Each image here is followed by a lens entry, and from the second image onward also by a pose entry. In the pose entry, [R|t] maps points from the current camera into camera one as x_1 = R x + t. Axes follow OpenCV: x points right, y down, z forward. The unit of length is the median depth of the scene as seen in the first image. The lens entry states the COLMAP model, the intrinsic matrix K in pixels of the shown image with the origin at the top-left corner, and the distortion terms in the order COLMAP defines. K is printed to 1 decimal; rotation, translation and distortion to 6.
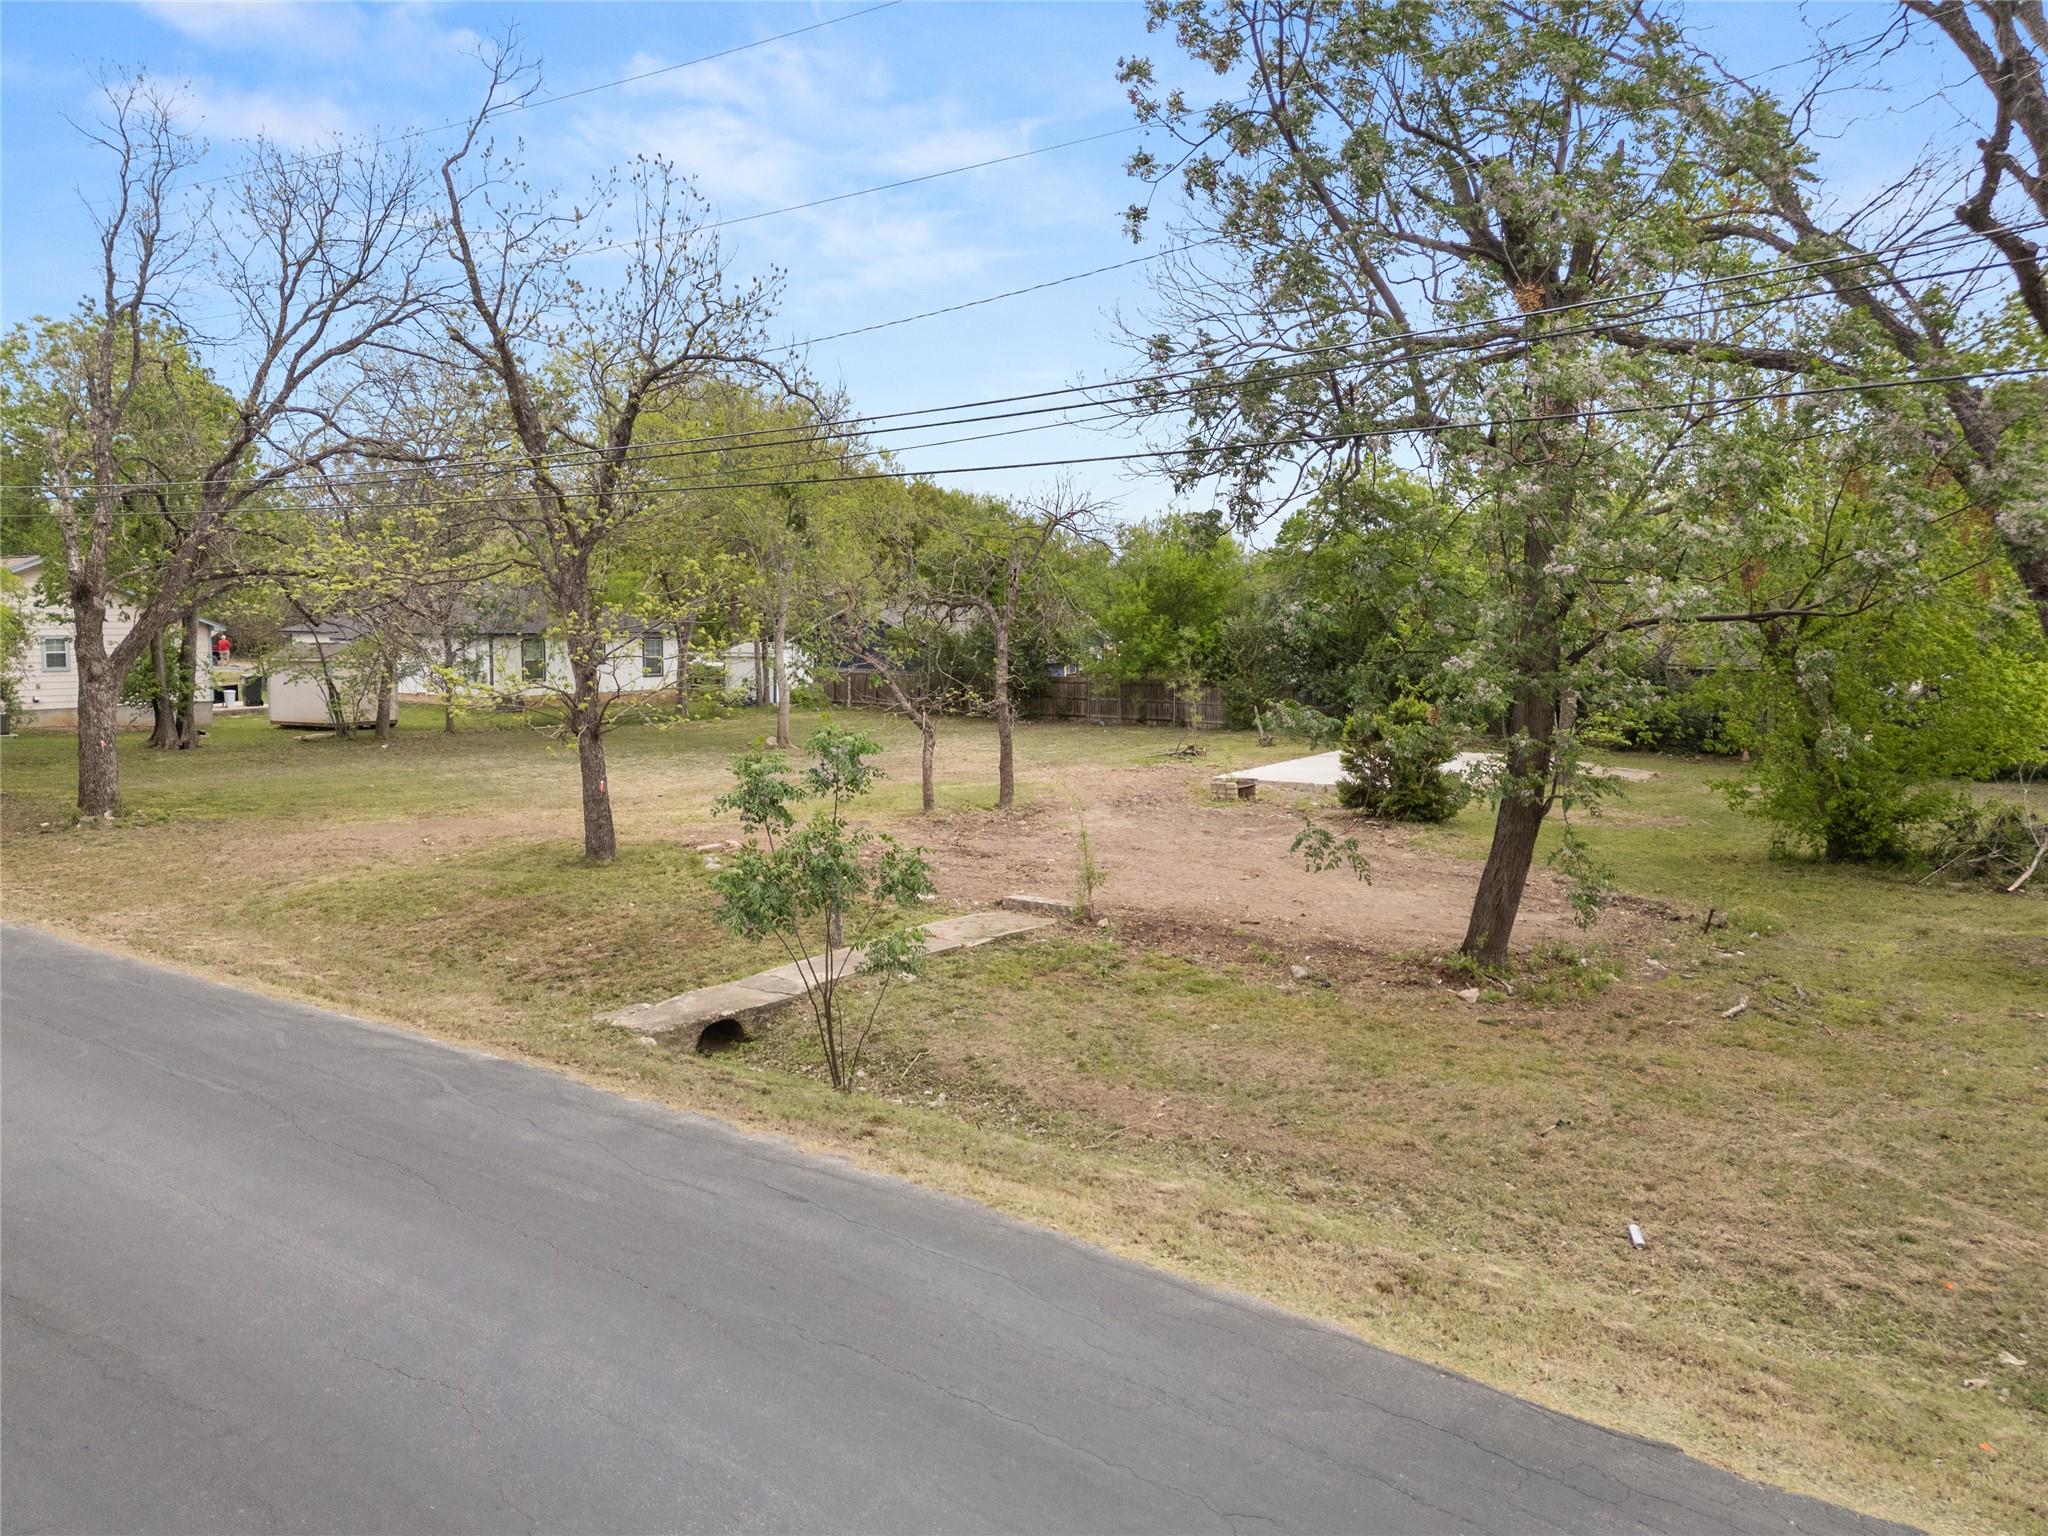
lens RADIAL K [[1421.2, 0, 1022.0], [0, 1421.2, 756.3], [0, 0, 1]] dist [0.050052, -0.028999]
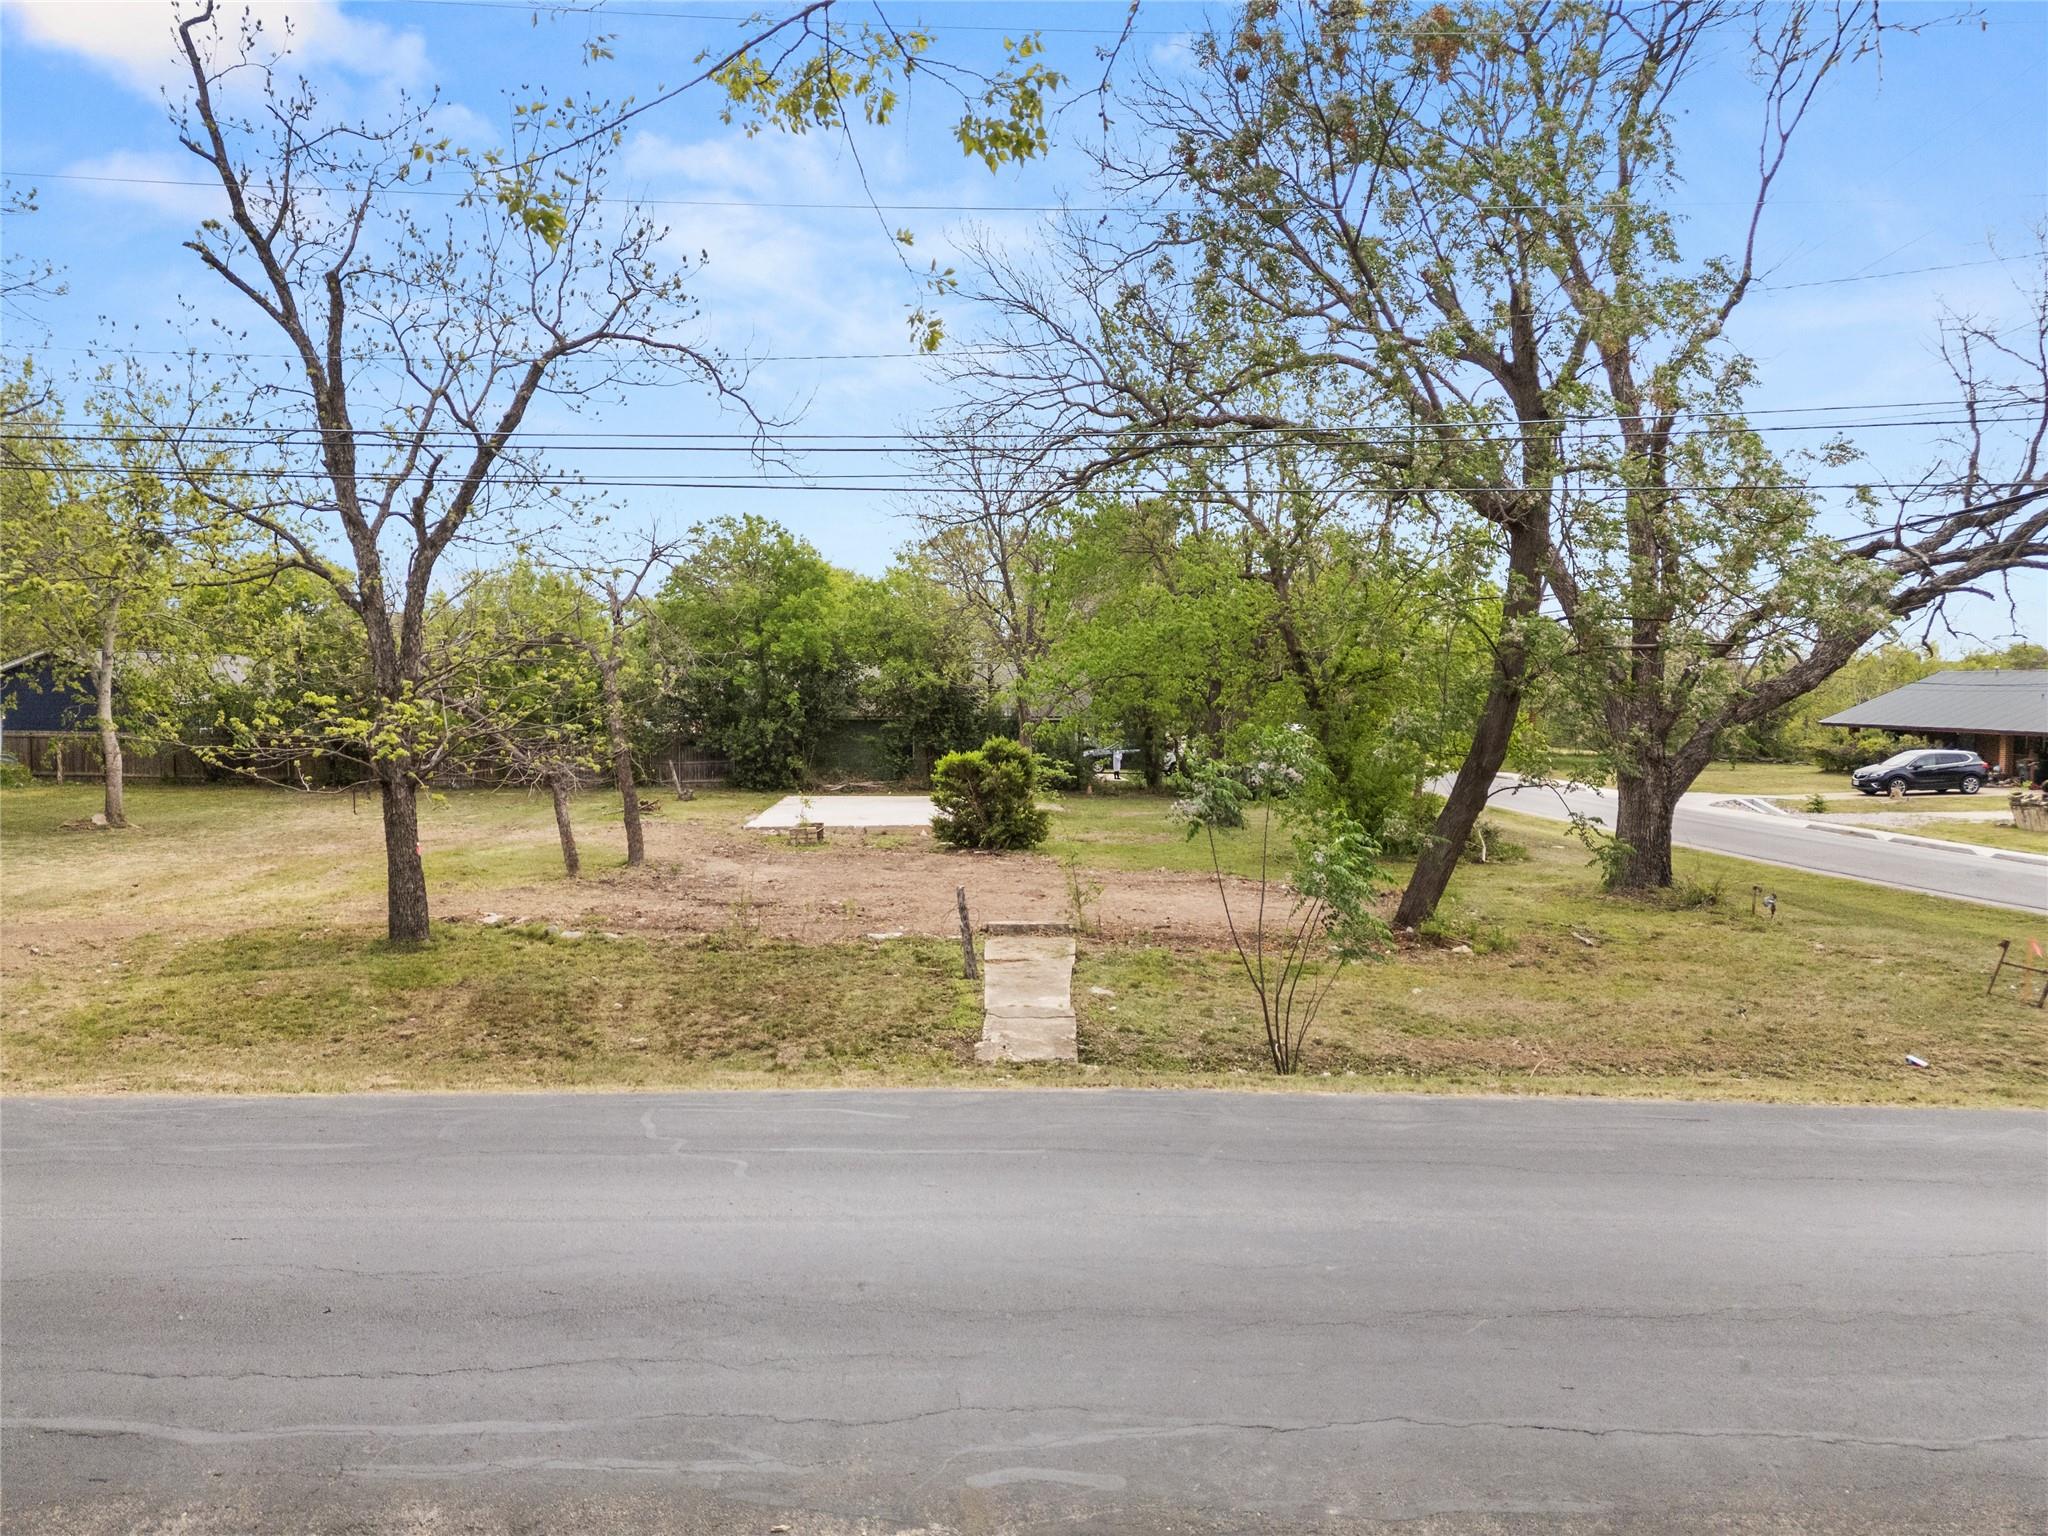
lens RADIAL K [[1421.2, 0, 1021.6], [0, 1421.2, 777.8], [0, 0, 1]] dist [0.050052, -0.028999]
pose [[0.826540, -0.034604, 0.561814, -0.457914], [0.051208, 0.998592, -0.013830, 0.007839], [-0.560544, 0.040201, 0.827148, 0.148118]]
